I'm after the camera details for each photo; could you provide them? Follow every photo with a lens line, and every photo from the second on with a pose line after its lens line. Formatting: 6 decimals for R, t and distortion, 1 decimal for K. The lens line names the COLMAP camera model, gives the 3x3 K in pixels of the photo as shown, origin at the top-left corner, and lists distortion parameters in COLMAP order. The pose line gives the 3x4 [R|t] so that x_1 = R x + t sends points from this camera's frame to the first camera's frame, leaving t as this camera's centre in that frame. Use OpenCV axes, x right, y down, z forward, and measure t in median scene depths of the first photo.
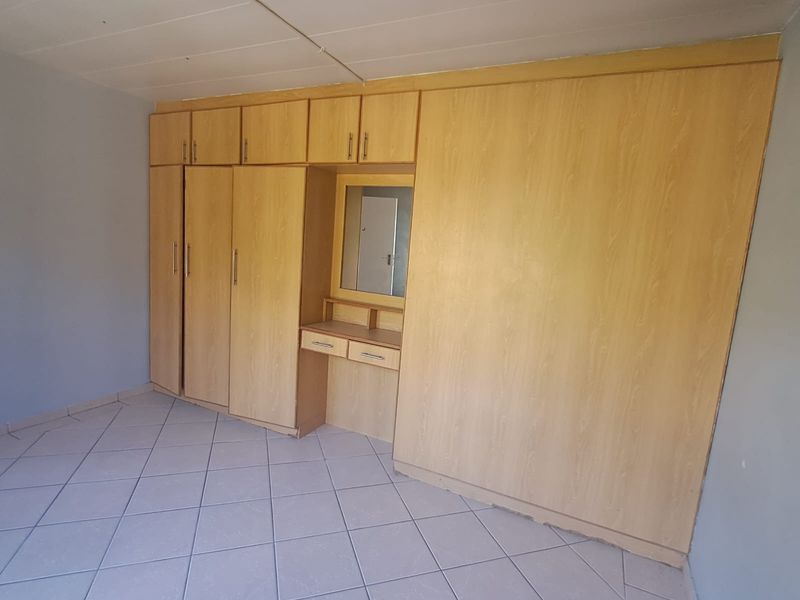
lens RADIAL K [[419.2, 0, 401.0], [0, 419.2, 300.3], [0, 0, 1]] dist [-0.005419, 0.000592]
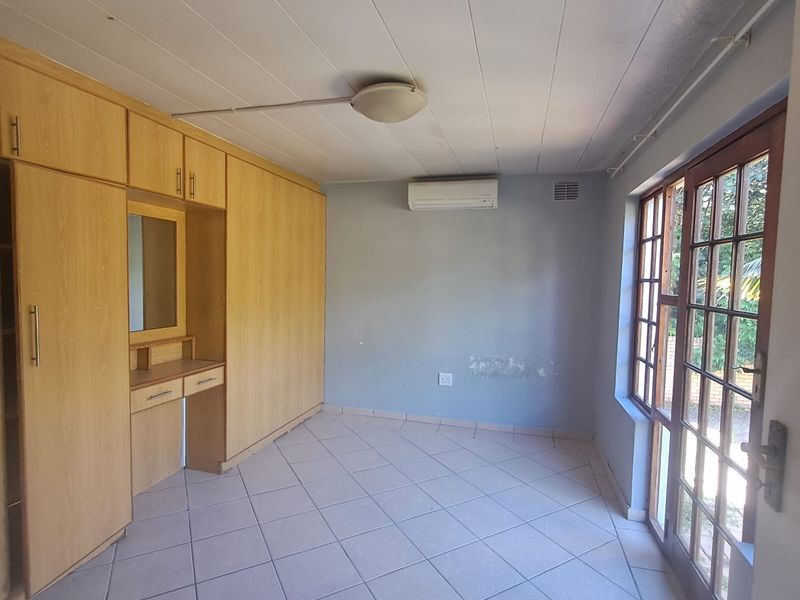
lens RADIAL K [[419.2, 0, 401.0], [0, 419.2, 299.7], [0, 0, 1]] dist [-0.005419, 0.000592]
pose [[-0.164024, -0.136395, 0.976981, -1.196850], [0.099711, 0.983030, 0.153980, -0.191781], [-0.981404, 0.122672, -0.147640, 0.661106]]
